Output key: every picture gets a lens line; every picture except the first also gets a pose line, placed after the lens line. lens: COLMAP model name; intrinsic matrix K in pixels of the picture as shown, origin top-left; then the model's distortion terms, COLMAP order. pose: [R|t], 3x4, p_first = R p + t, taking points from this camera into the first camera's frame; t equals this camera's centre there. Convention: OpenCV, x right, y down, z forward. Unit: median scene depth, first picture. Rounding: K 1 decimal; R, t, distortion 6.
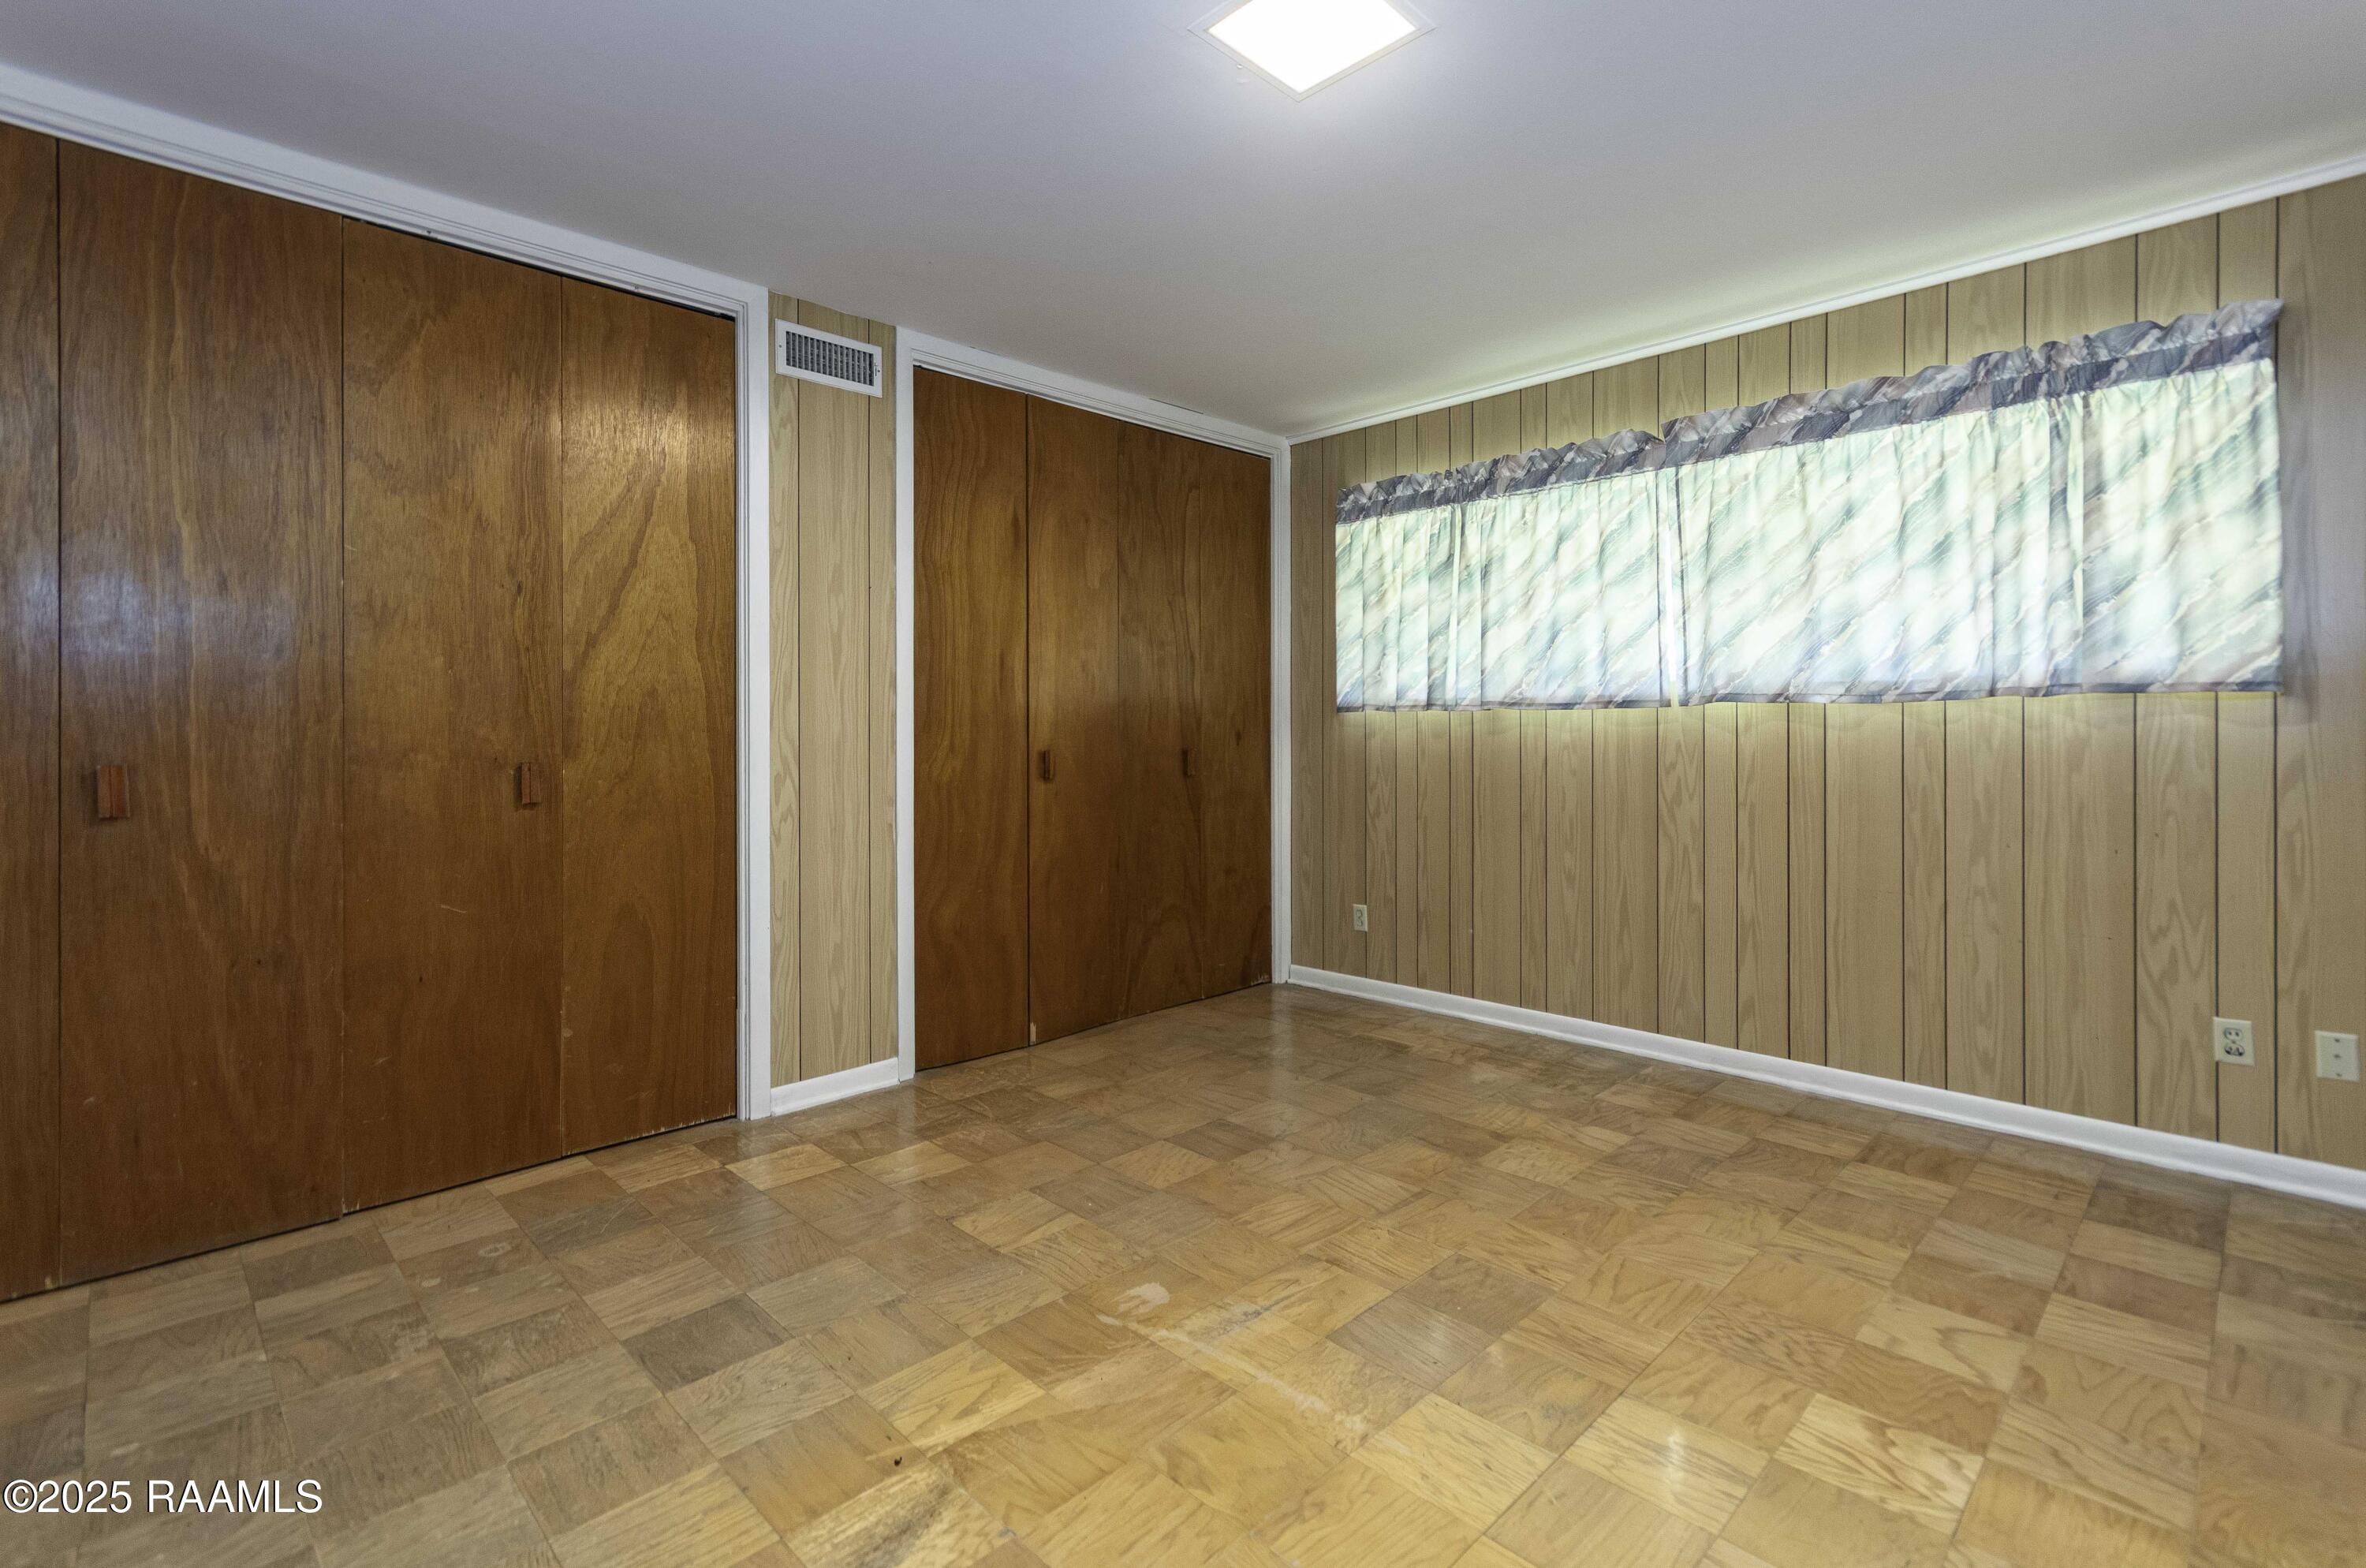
lens RADIAL K [[1062.4, 0, 1210.0], [0, 1062.4, 732.5], [0, 0, 1]] dist [0.003772, 0.002184]
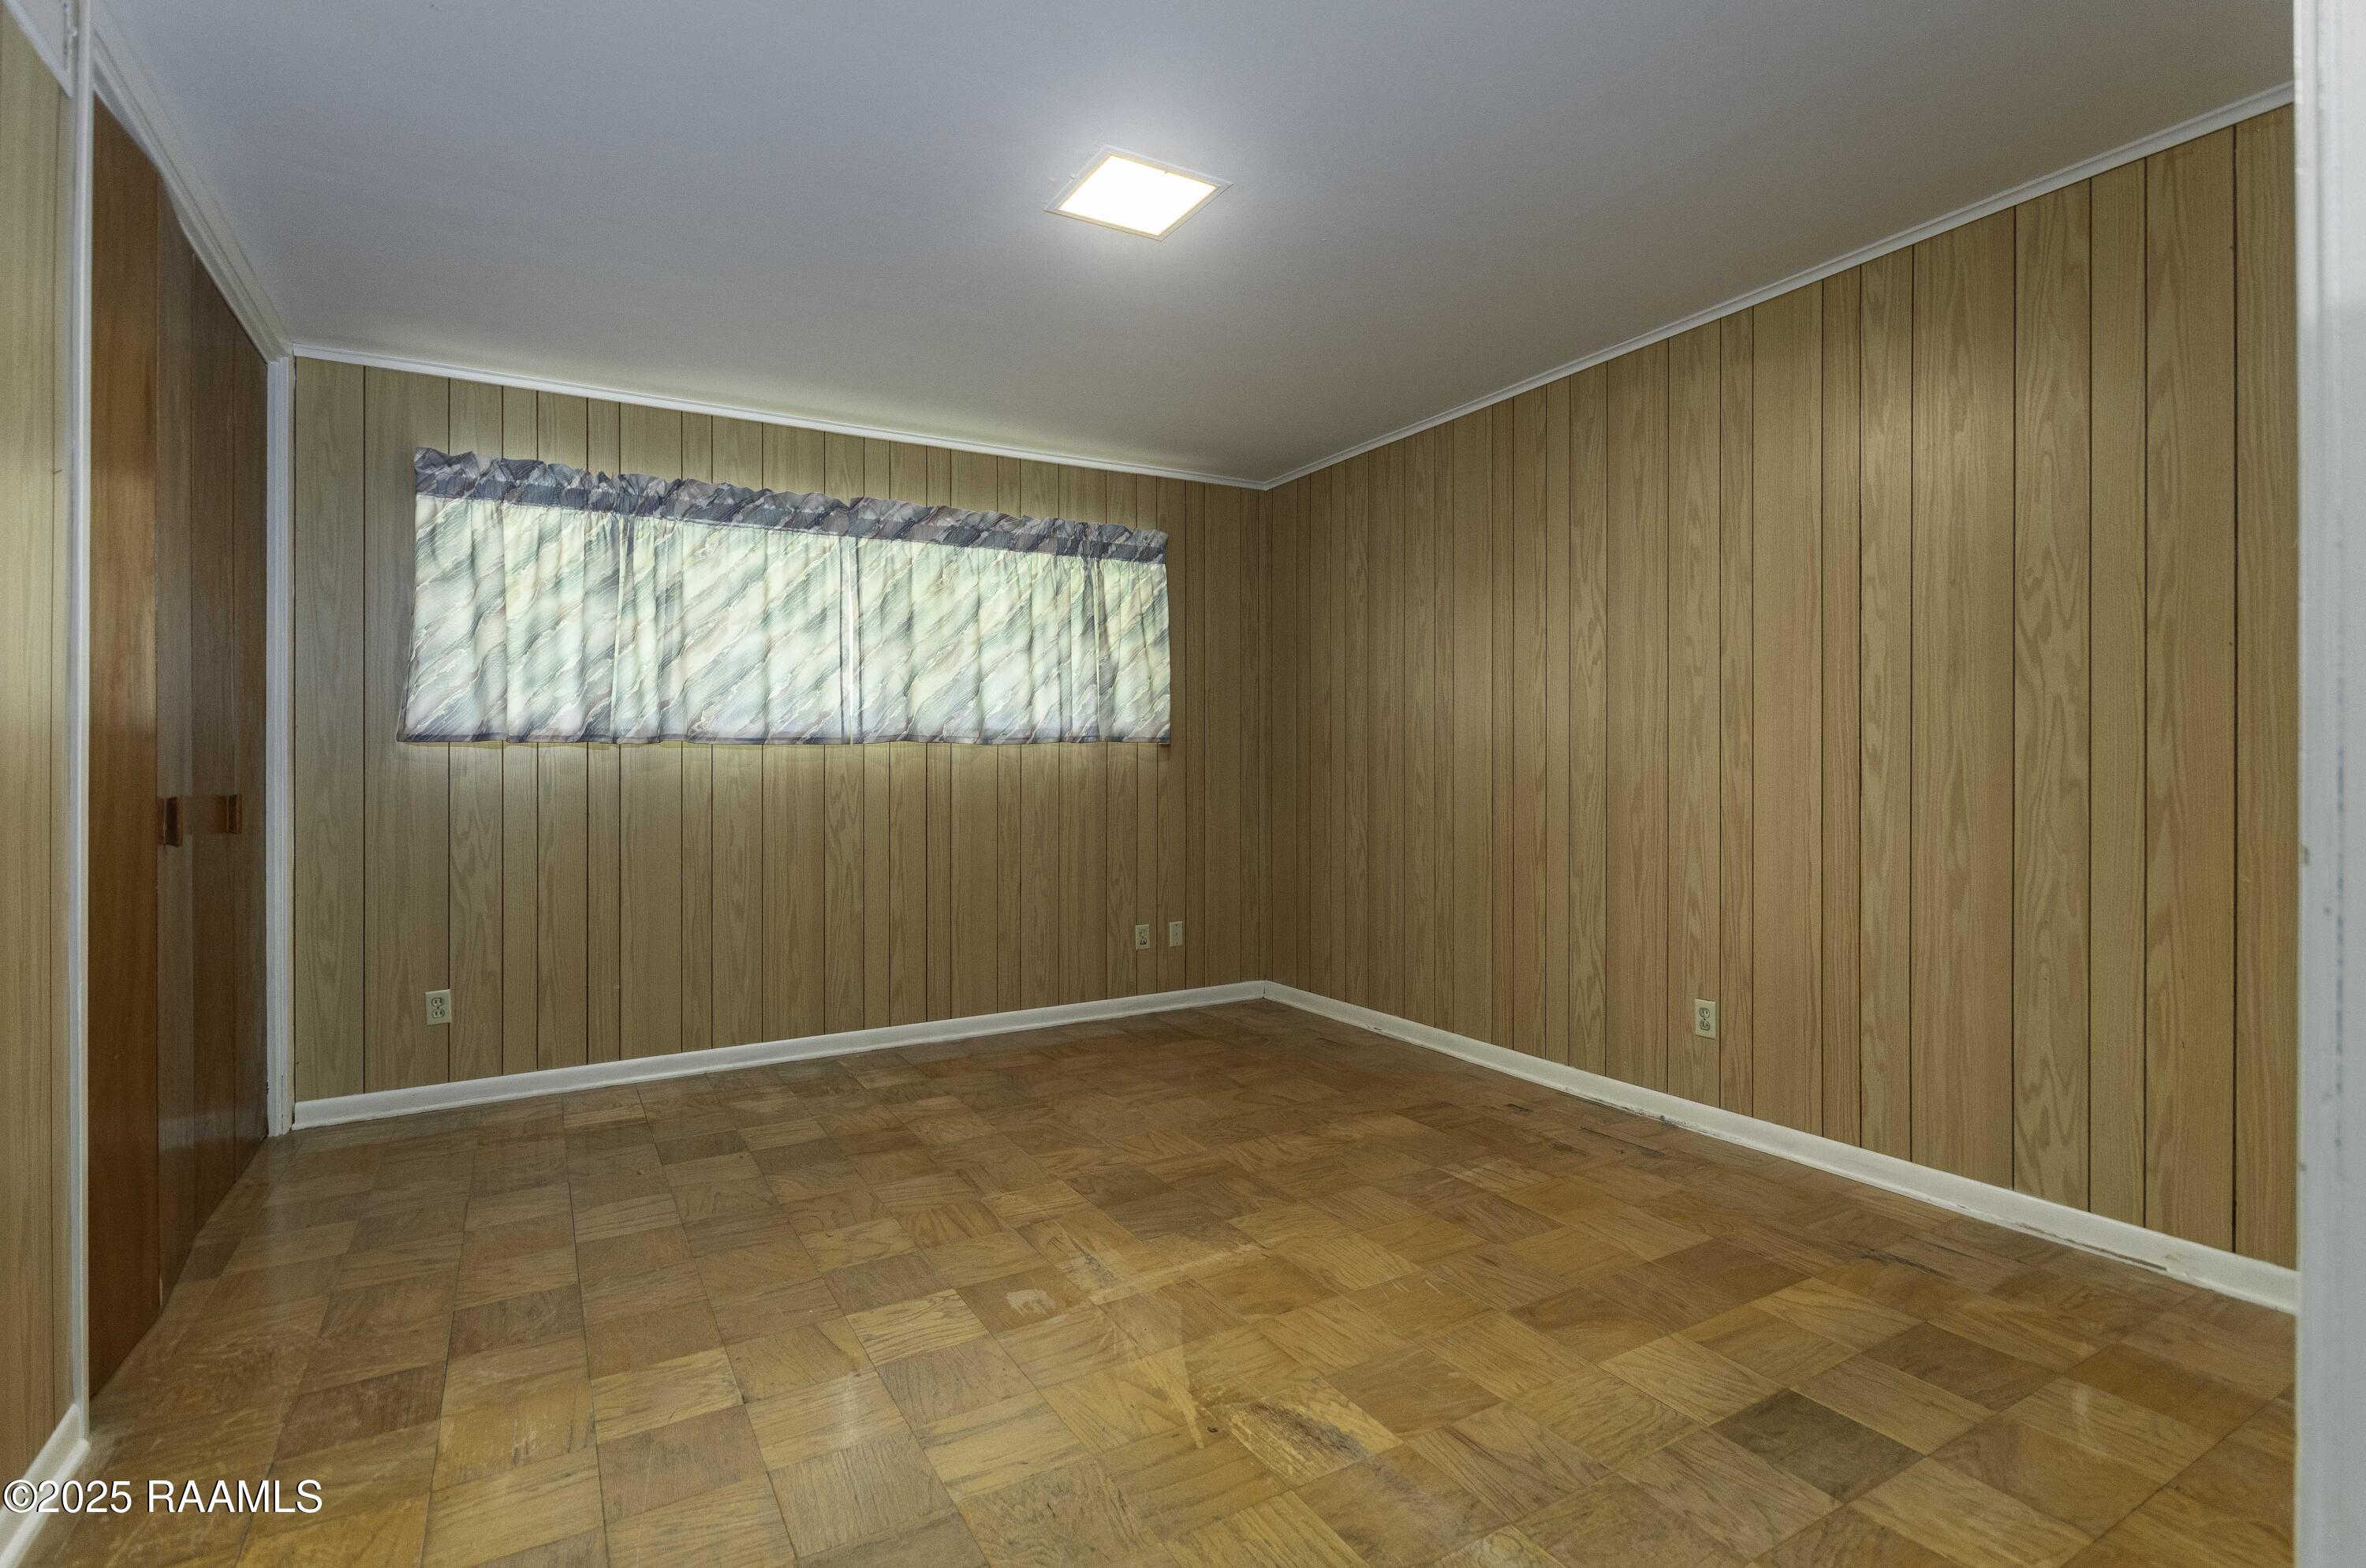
lens RADIAL K [[1115.6, 0, 1181.0], [0, 1115.6, 773.3], [0, 0, 1]] dist [-0.002598, -0.001908]
pose [[0.265648, -0.003199, 0.964065, -0.689672], [0.007164, 0.999973, 0.001344, 0.009121], [-0.964043, 0.006549, 0.265664, 0.361639]]
